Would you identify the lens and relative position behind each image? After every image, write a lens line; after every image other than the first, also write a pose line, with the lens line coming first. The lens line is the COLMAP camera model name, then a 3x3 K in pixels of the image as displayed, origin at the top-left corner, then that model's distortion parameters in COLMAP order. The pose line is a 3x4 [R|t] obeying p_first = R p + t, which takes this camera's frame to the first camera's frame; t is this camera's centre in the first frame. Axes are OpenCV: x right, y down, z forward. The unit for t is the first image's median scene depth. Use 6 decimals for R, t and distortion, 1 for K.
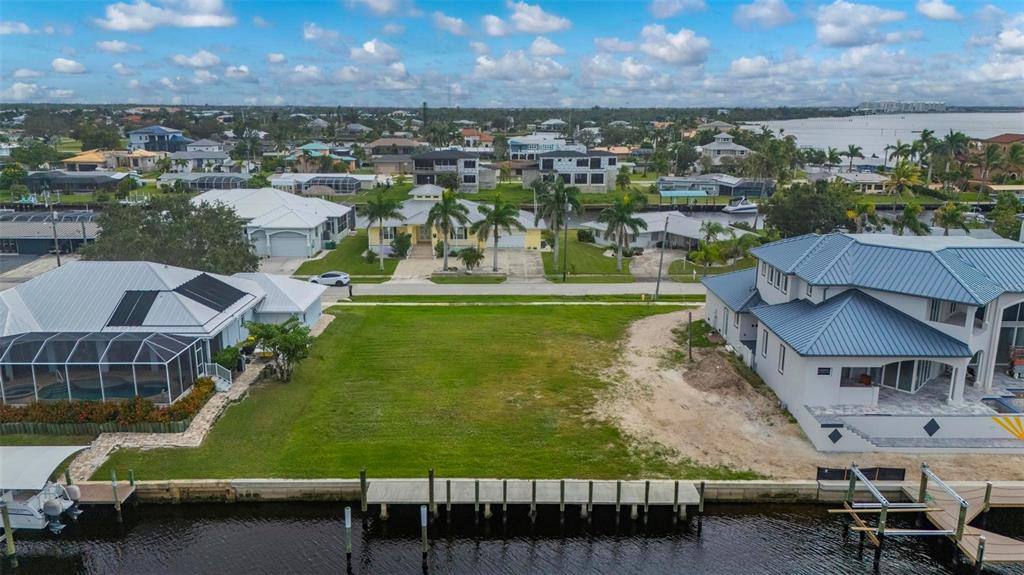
lens RADIAL K [[755.7, 0, 512.0], [0, 755.7, 287.5], [0, 0, 1]] dist [0.039624, -0.001345]
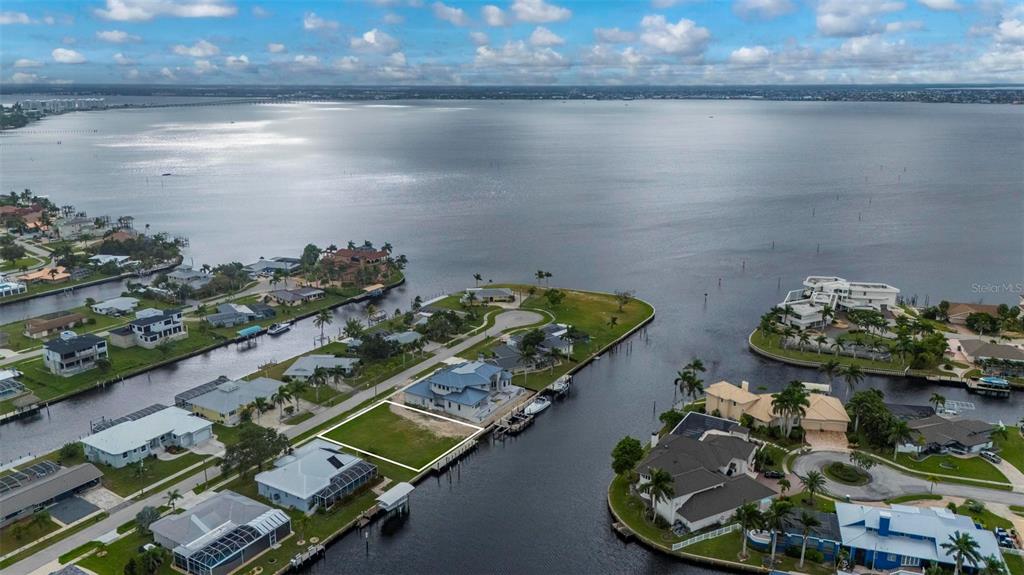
lens RADIAL K [[746.5, 0, 518.6], [0, 746.5, 292.4], [0, 0, 1]] dist [0.059090, -0.003009]
pose [[0.520590, -0.231019, 0.821959, -2.535767], [0.194892, 0.969436, 0.149033, -1.000511], [-0.831266, 0.082608, 0.549703, -1.500439]]
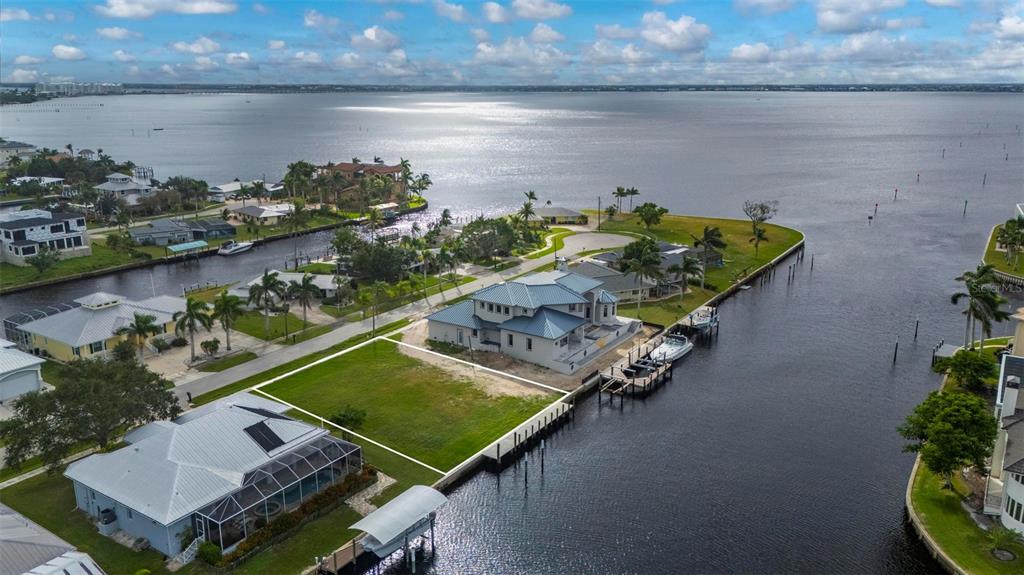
lens RADIAL K [[757.8, 0, 513.9], [0, 757.8, 283.1], [0, 0, 1]] dist [0.051819, -0.004043]
pose [[0.552852, -0.212410, 0.805752, -1.292657], [0.192373, 0.973379, 0.124606, -0.333287], [-0.810769, 0.086116, 0.578997, -0.237798]]
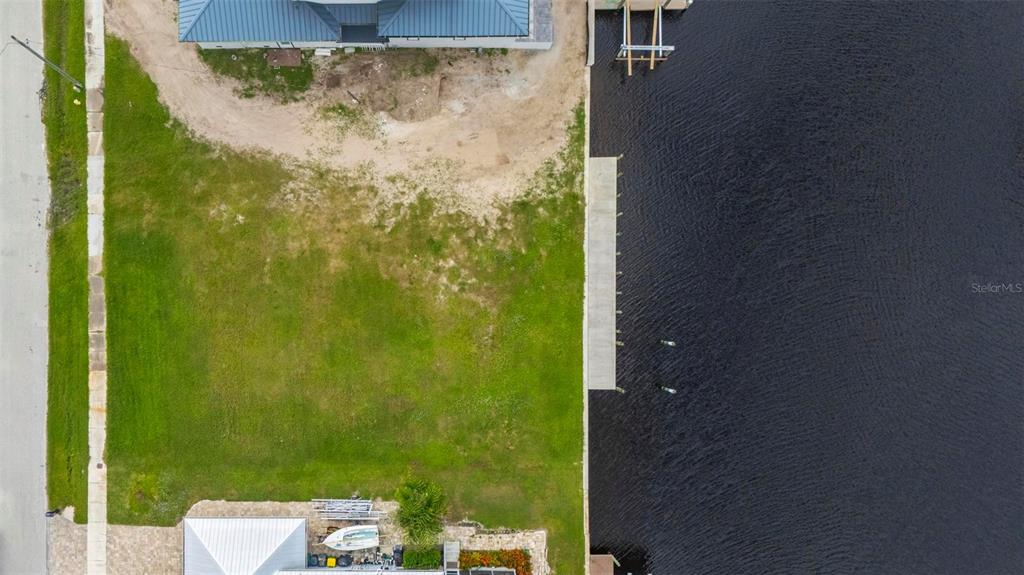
lens RADIAL K [[757.8, 0, 513.9], [0, 757.8, 283.1], [0, 0, 1]] dist [0.051819, -0.004043]
pose [[0.008423, -0.999808, -0.017720, 0.024838], [0.256080, -0.014973, 0.966540, -0.845350], [-0.966619, -0.012679, 0.255904, 0.584486]]
